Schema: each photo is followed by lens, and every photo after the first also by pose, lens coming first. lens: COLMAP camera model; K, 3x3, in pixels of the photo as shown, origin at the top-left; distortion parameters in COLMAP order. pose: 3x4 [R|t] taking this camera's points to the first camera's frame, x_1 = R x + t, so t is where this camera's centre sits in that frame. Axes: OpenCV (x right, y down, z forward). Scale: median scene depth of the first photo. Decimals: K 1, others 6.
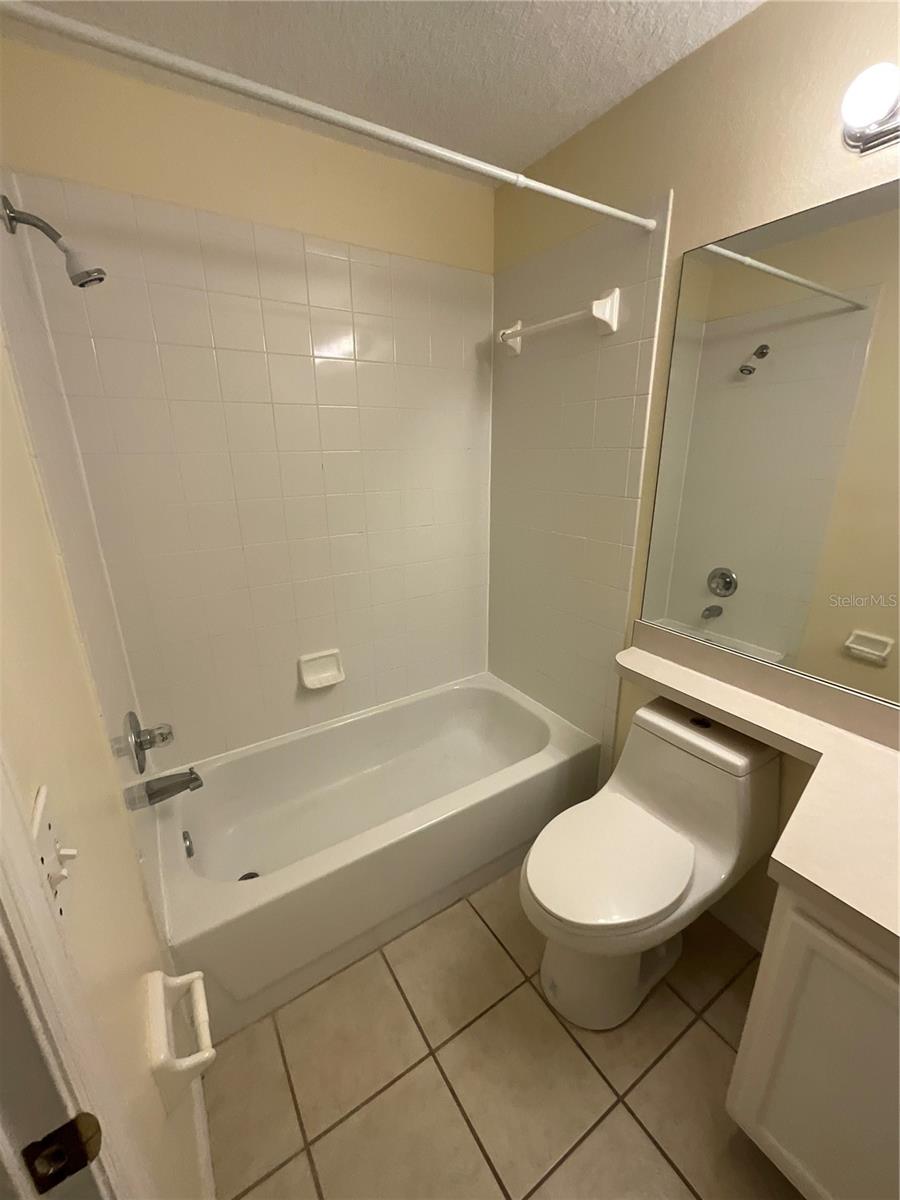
lens RADIAL K [[485.2, 0, 447.7], [0, 485.2, 598.1], [0, 0, 1]] dist [-0.001162, 0.000587]
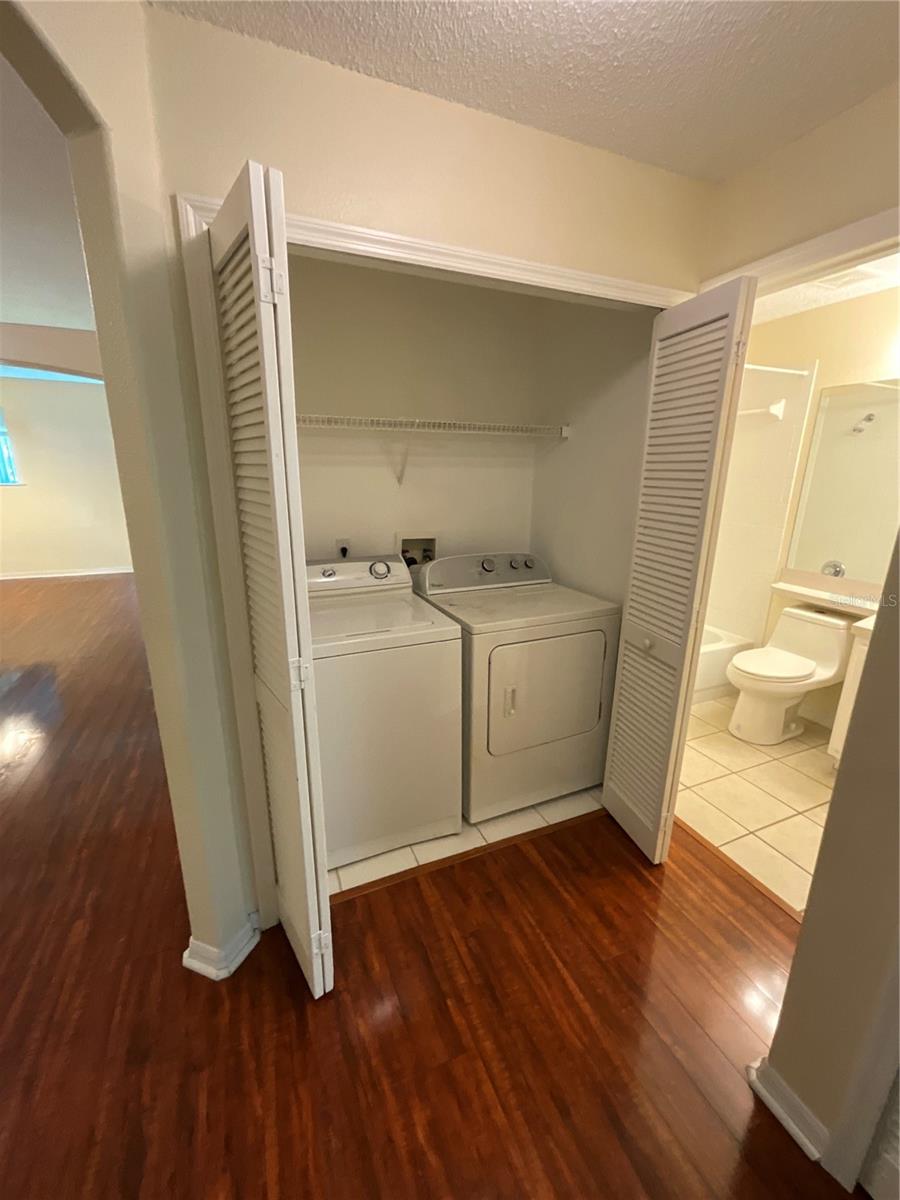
lens RADIAL K [[485.2, 0, 447.7], [0, 485.2, 598.1], [0, 0, 1]] dist [-0.001162, 0.000587]
pose [[0.985749, 0.068570, -0.153612, -0.634914], [-0.075475, 0.996362, -0.039568, 0.355792], [0.150340, 0.050598, 0.987339, -1.113495]]
